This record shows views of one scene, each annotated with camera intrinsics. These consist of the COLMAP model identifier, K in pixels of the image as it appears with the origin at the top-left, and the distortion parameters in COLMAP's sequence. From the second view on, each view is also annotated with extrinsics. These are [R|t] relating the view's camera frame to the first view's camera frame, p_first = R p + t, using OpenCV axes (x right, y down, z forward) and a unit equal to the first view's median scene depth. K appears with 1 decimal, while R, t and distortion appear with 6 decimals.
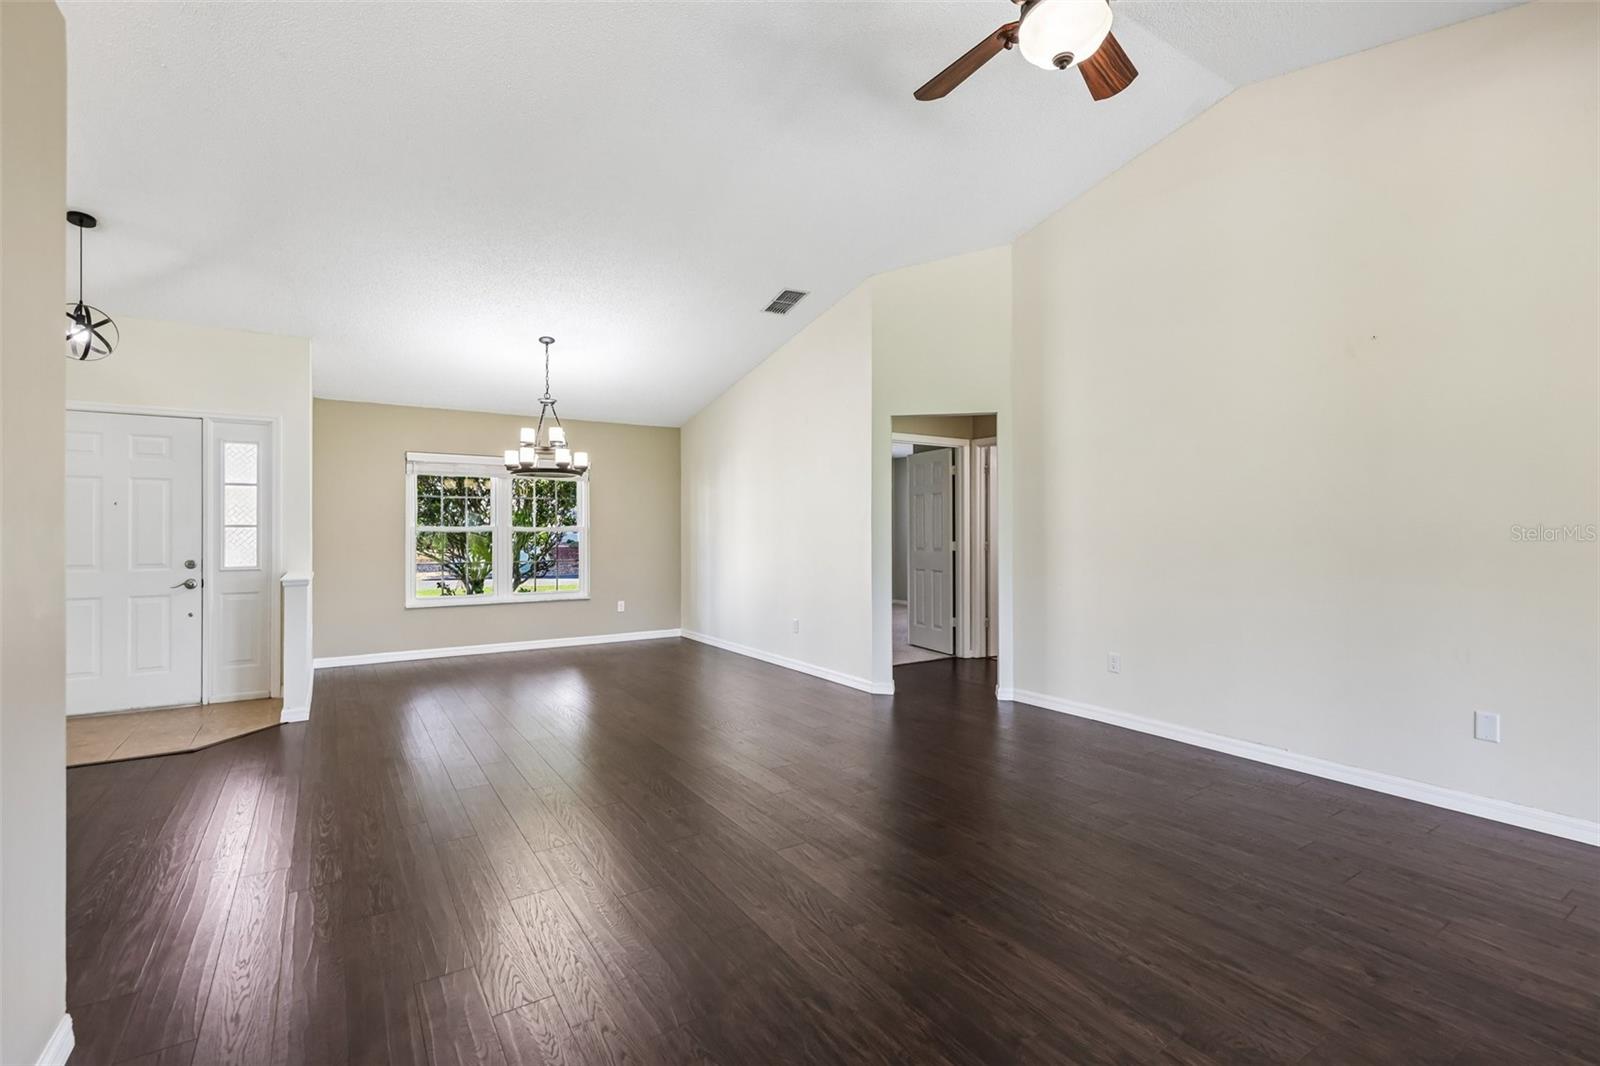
lens RADIAL K [[764.0, 0, 800.0], [0, 764.0, 533.0], [0, 0, 1]] dist [0.003836, 0.000173]
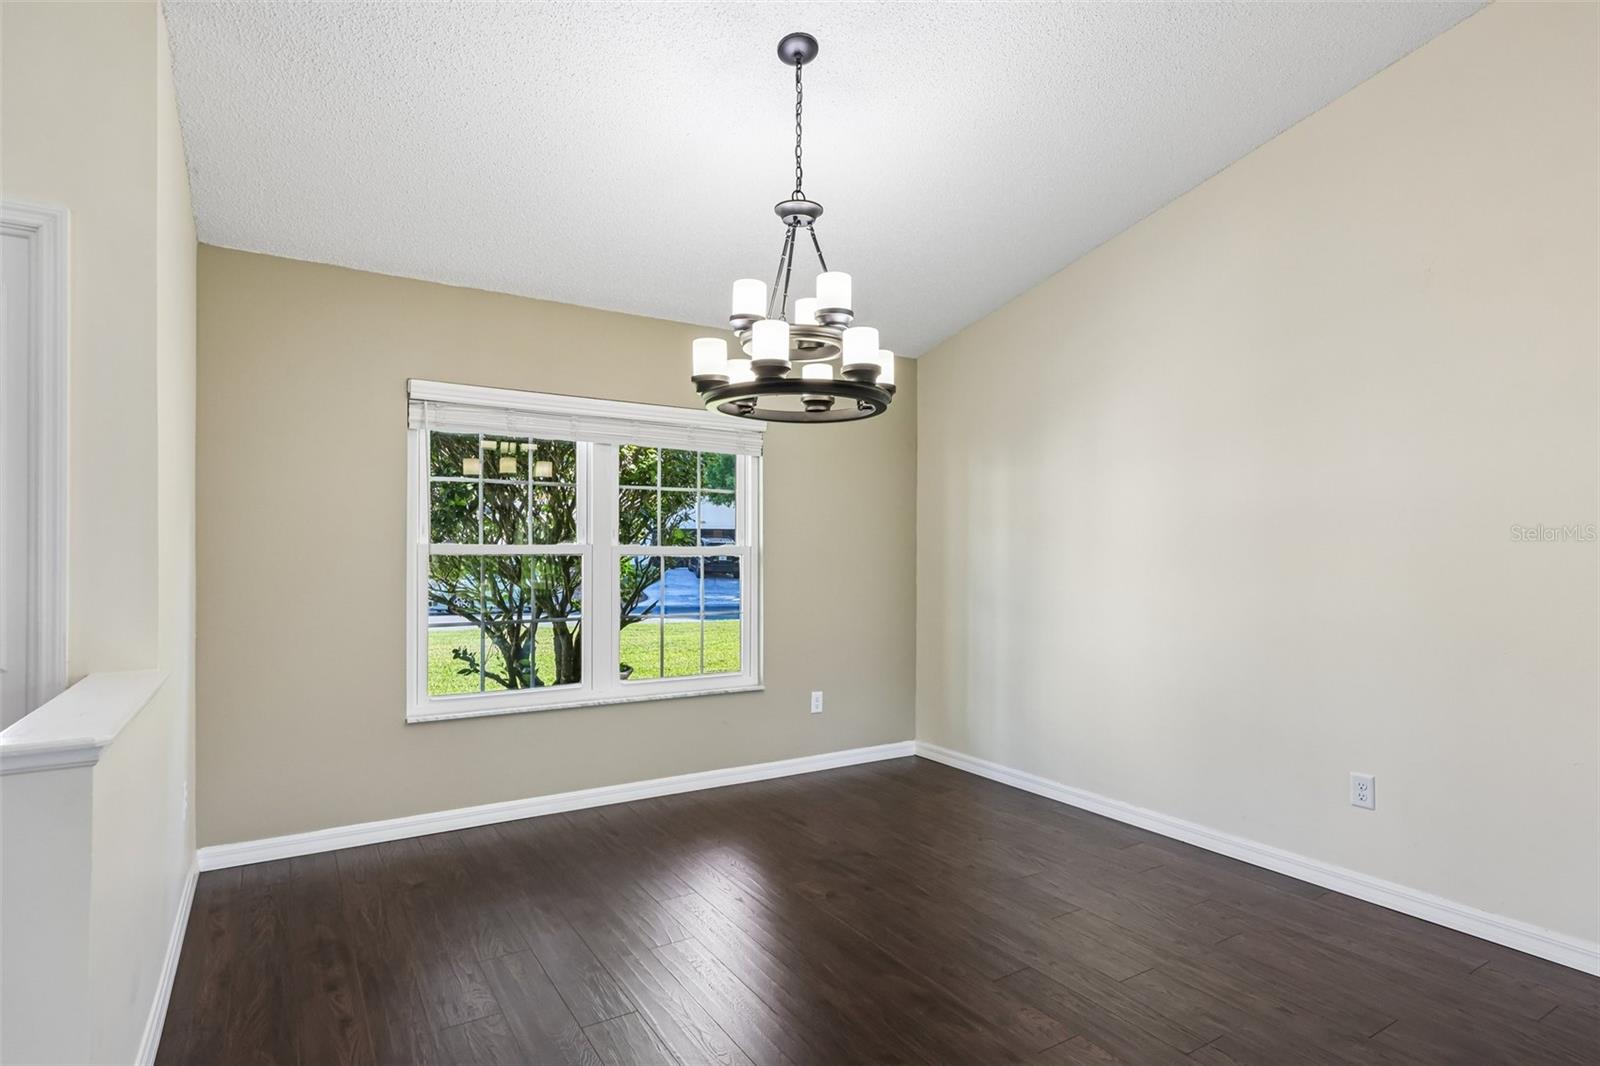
lens RADIAL K [[842.9, 0, 796.8], [0, 842.9, 554.2], [0, 0, 1]] dist [-0.003748, 0.000025]
pose [[0.999972, 0.003131, -0.006766, -0.264723], [-0.003149, 0.999992, -0.002631, -0.001537], [0.006758, 0.002652, 0.999974, 0.472782]]
